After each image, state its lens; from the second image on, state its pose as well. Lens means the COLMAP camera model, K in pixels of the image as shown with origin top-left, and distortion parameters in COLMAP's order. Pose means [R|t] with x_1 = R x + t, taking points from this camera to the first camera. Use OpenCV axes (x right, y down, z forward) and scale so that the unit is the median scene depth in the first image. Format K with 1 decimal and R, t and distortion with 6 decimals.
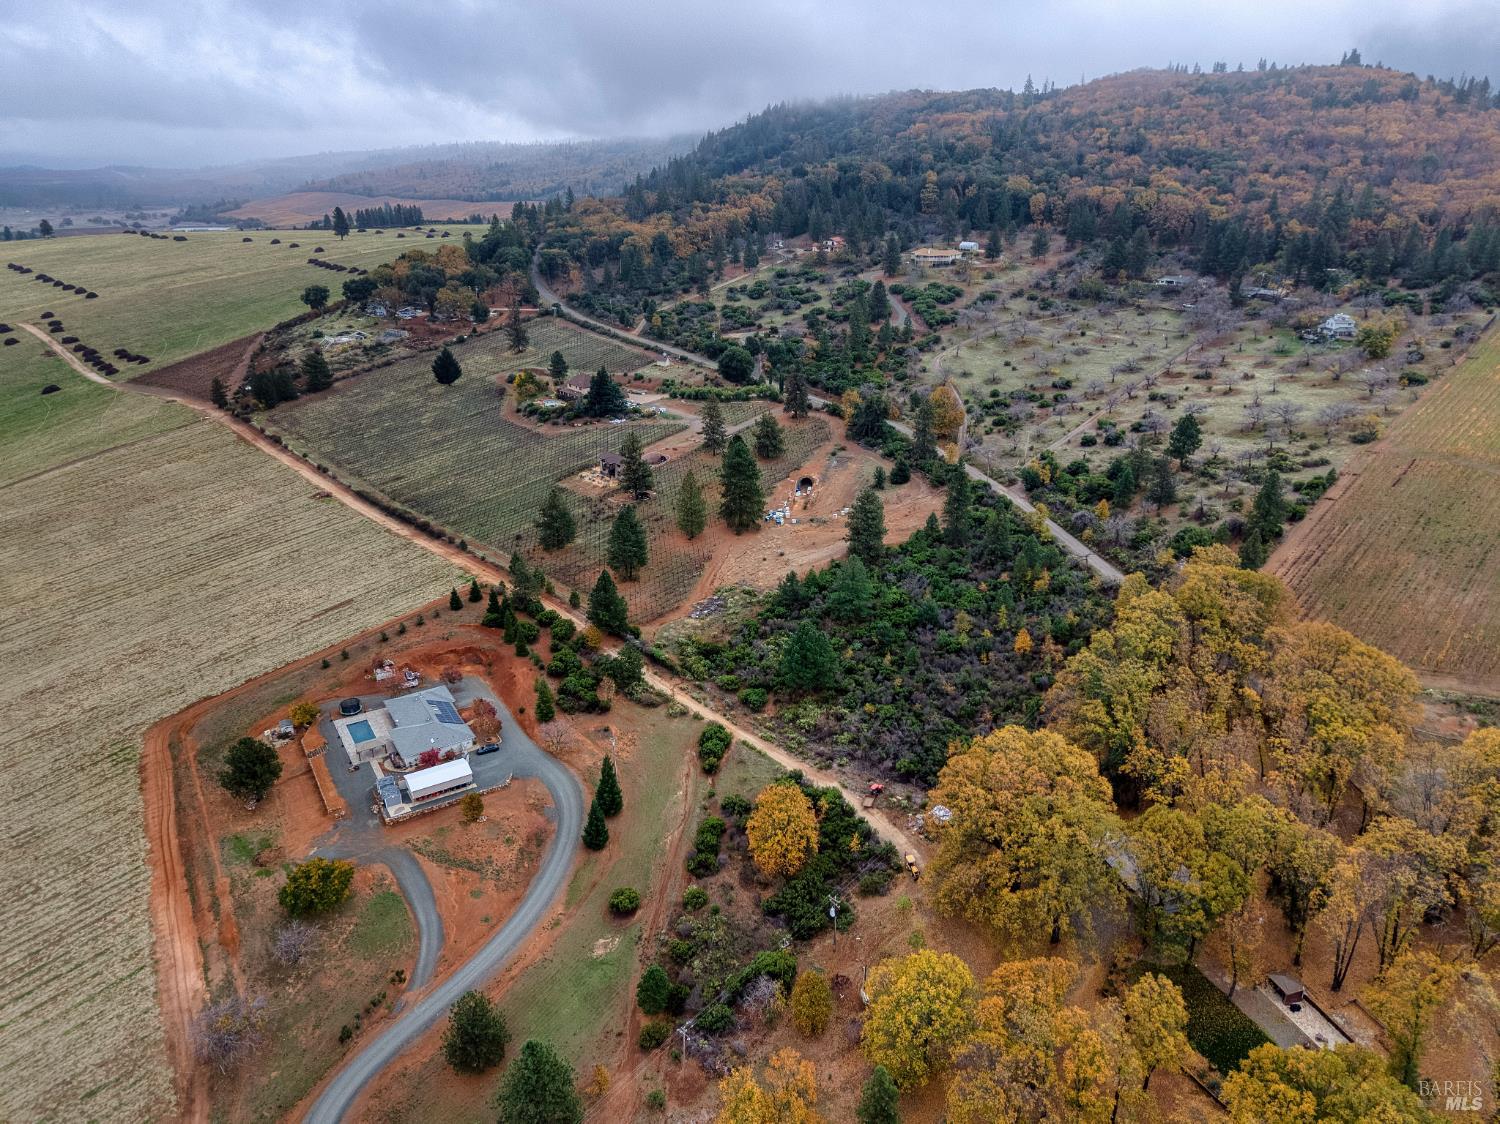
lens RADIAL K [[1016.1, 0, 750.0], [0, 1016.1, 562.0], [0, 0, 1]] dist [0.043503, -0.052319]
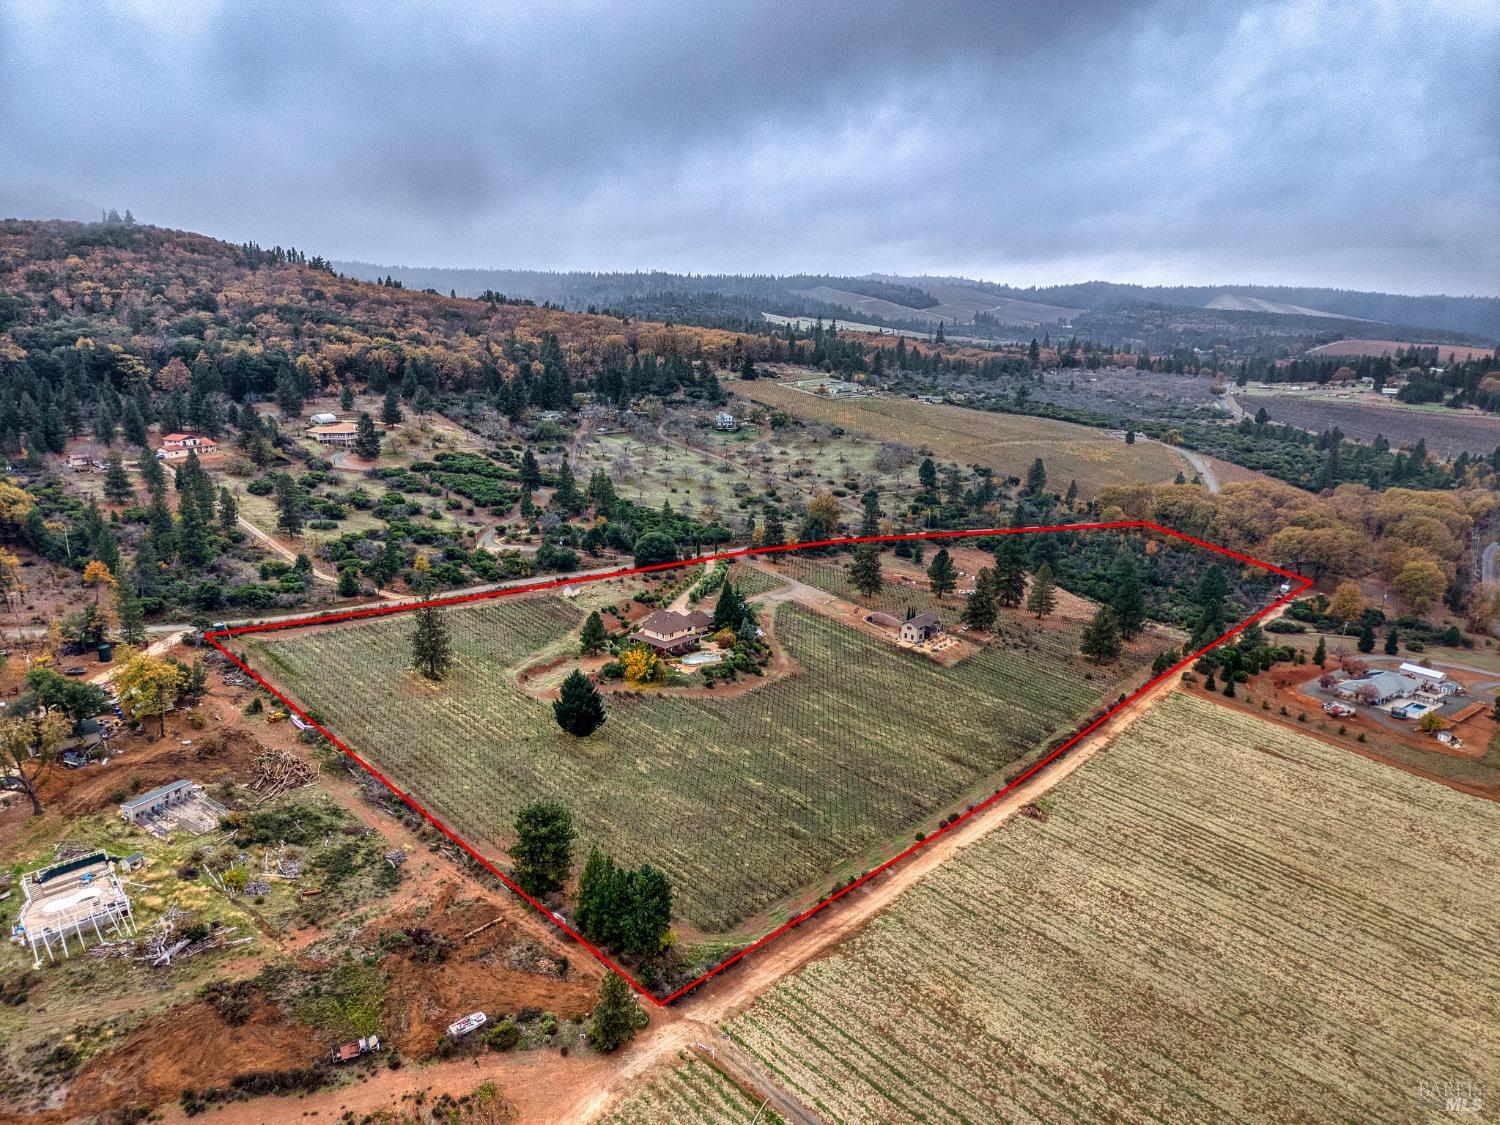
lens RADIAL K [[1032.9, 0, 785.1], [0, 1032.9, 558.2], [0, 0, 1]] dist [0.050755, -0.051444]
pose [[-0.126853, -0.236631, 0.963283, -0.913704], [0.368666, 0.890315, 0.267255, -0.407718], [-0.920866, 0.389032, -0.025701, 1.001868]]
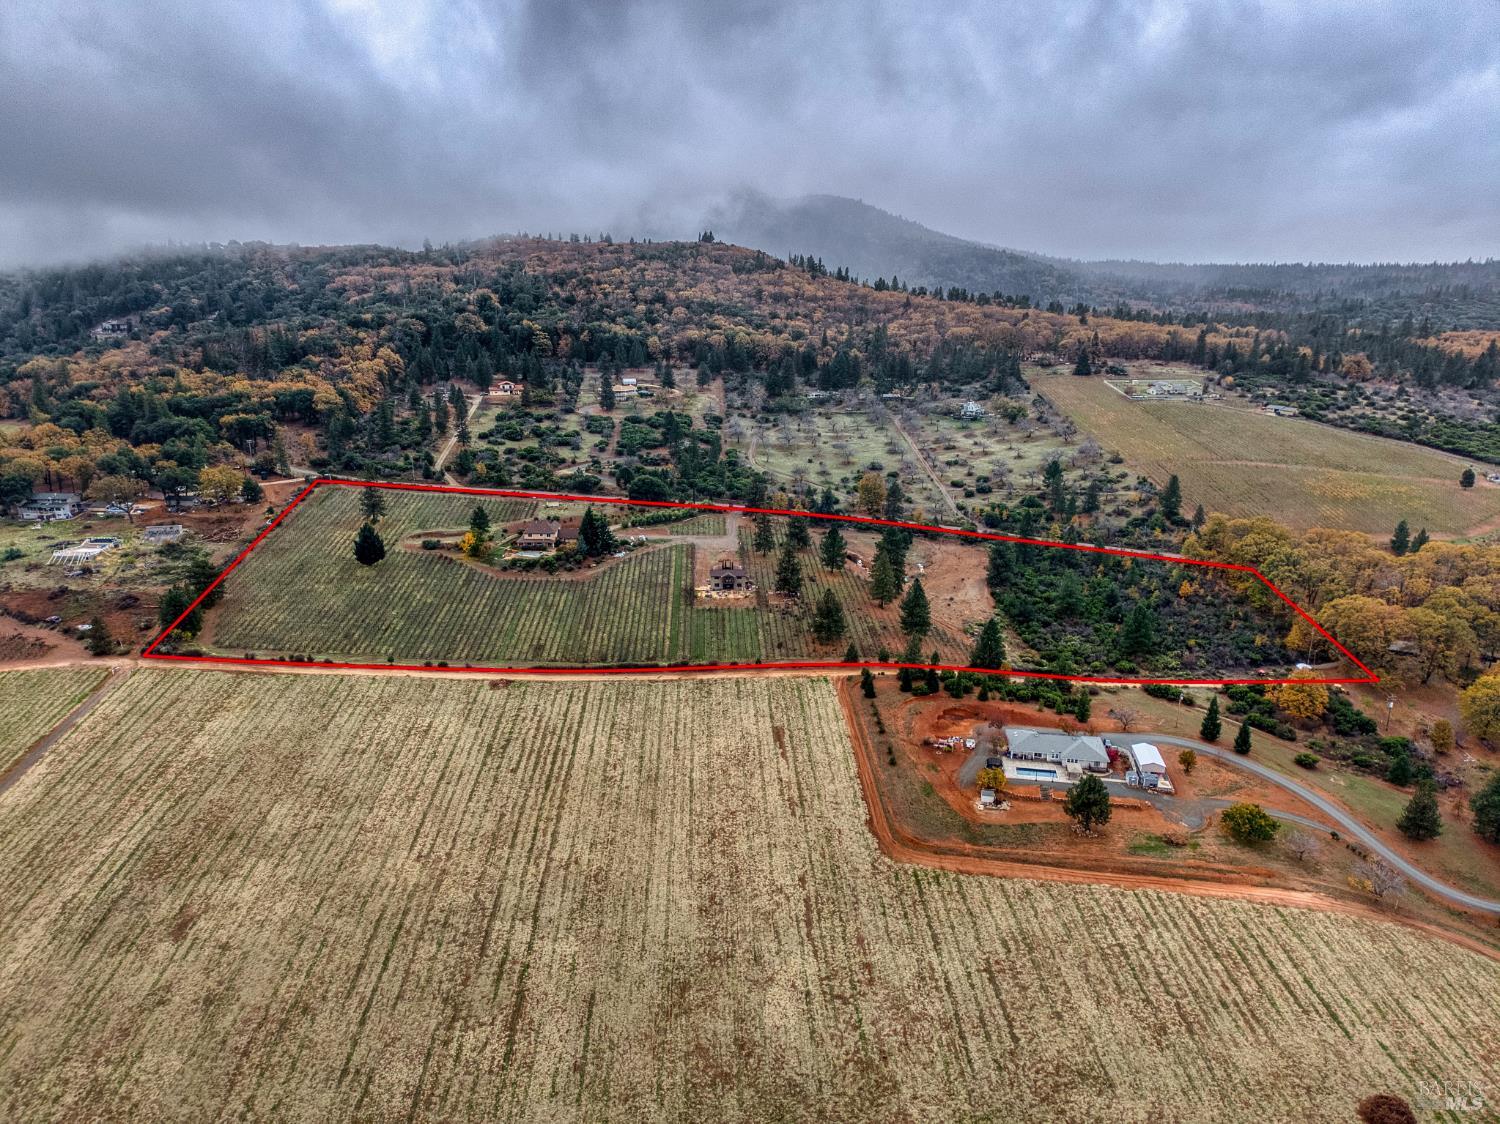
lens RADIAL K [[1016.1, 0, 750.0], [0, 1016.1, 562.0], [0, 0, 1]] dist [0.043503, -0.052319]
pose [[0.651239, -0.190822, 0.734490, -0.821594], [0.284982, 0.958526, -0.003654, -0.092100], [-0.703330, 0.211695, 0.678610, 0.211953]]
